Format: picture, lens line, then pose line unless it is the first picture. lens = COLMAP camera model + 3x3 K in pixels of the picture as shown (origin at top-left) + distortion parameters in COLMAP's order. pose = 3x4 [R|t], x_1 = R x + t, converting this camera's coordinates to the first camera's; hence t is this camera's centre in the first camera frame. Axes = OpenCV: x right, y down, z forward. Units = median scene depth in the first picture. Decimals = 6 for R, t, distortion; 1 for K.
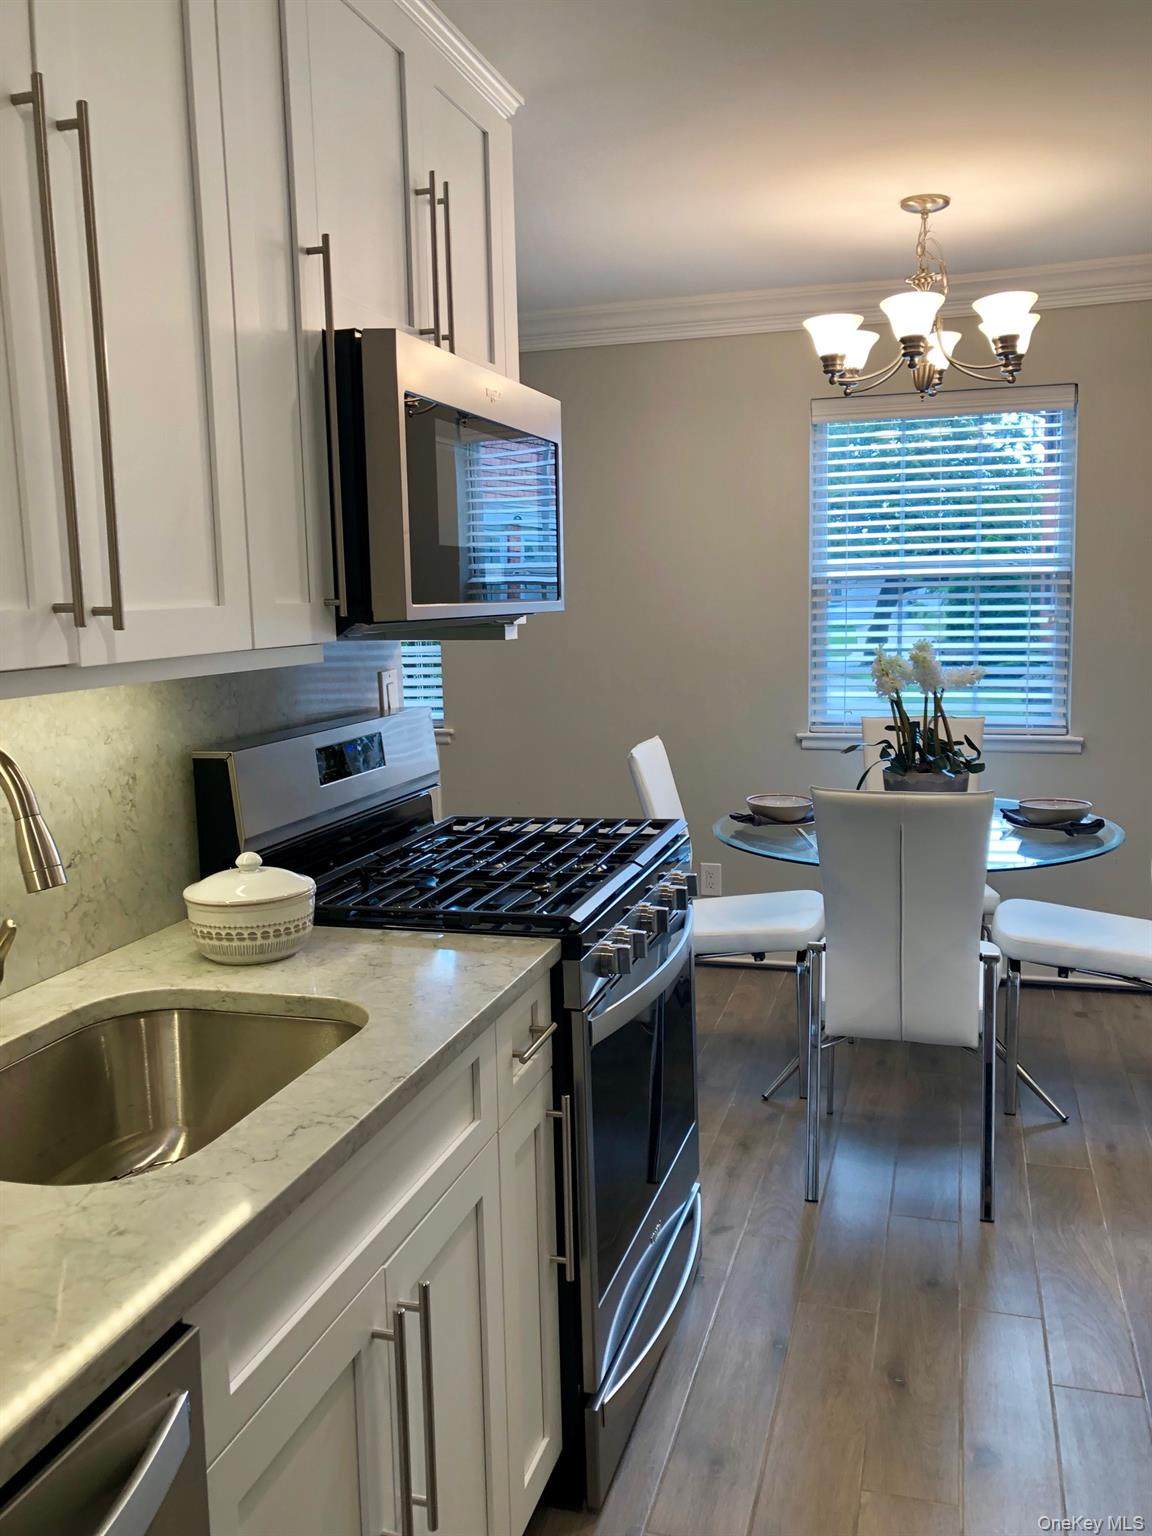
lens RADIAL K [[1291.8, 0, 576.0], [0, 1291.8, 768.0], [0, 0, 1]] dist [0.004823, -0.003310]
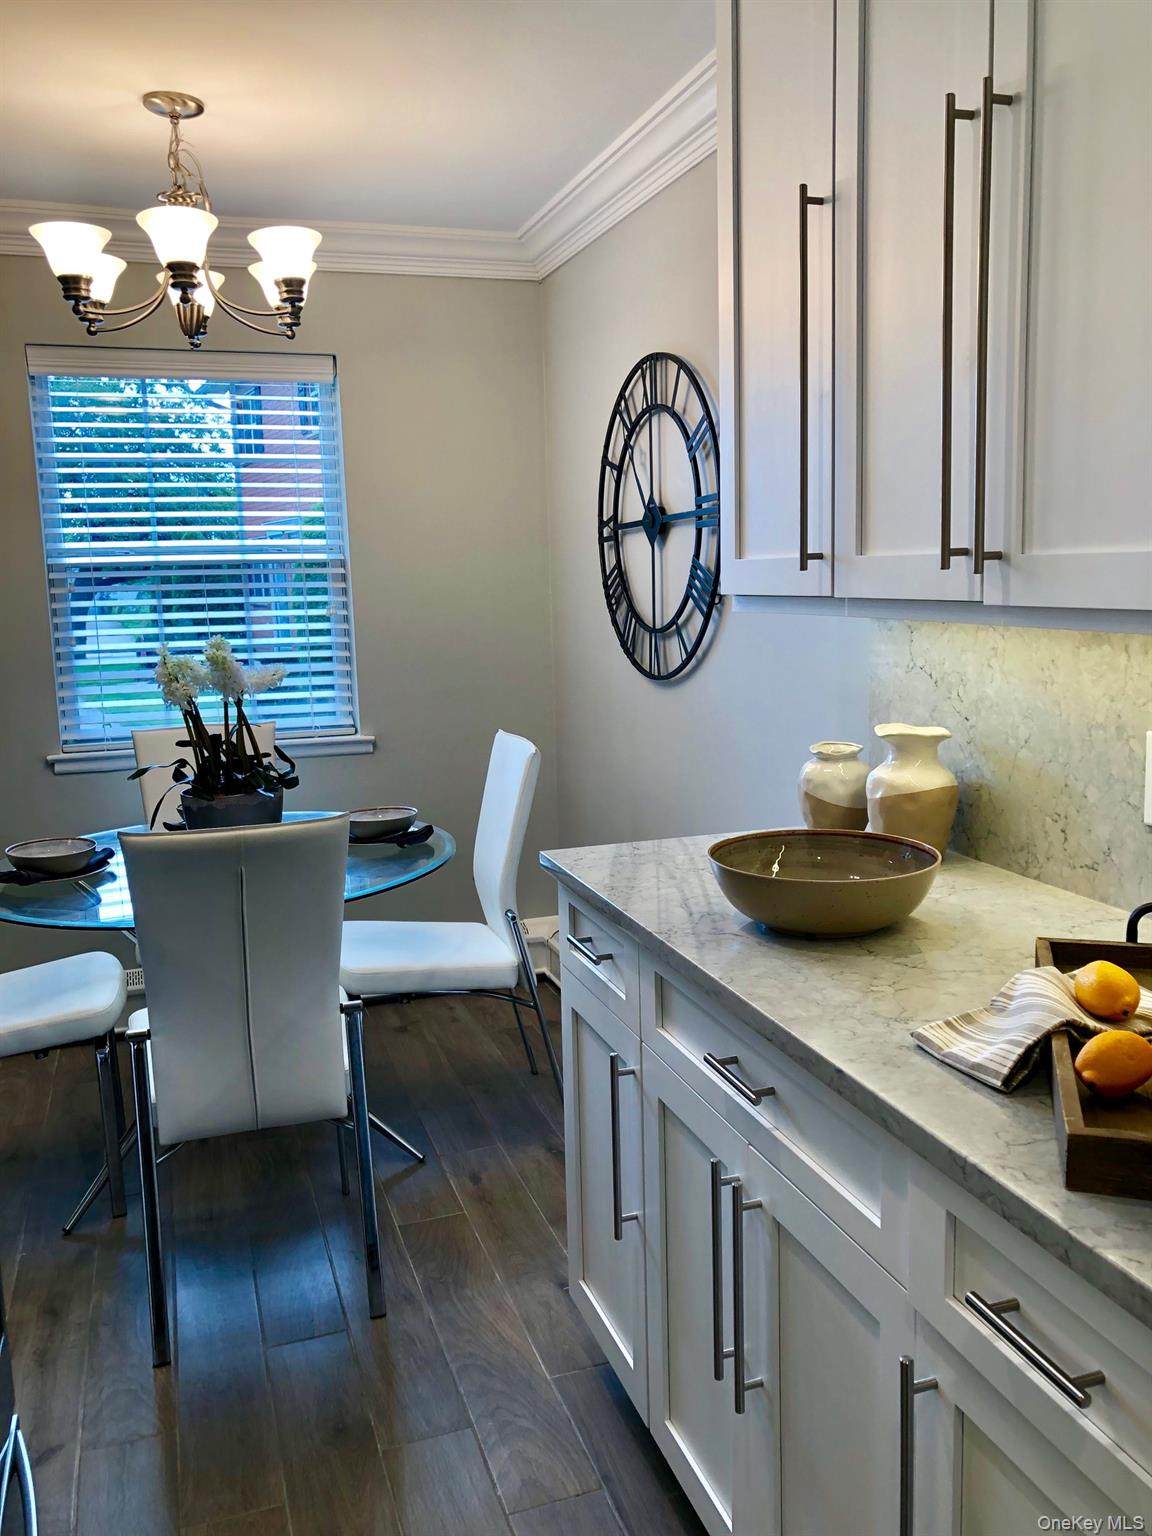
lens RADIAL K [[1256.7, 0, 580.6], [0, 1256.7, 755.5], [0, 0, 1]] dist [0.018005, 0.009288]
pose [[0.810772, -0.083715, 0.579345, -0.020712], [0.086052, 0.996014, 0.023497, -0.021802], [-0.579002, 0.030803, 0.814744, 0.205773]]
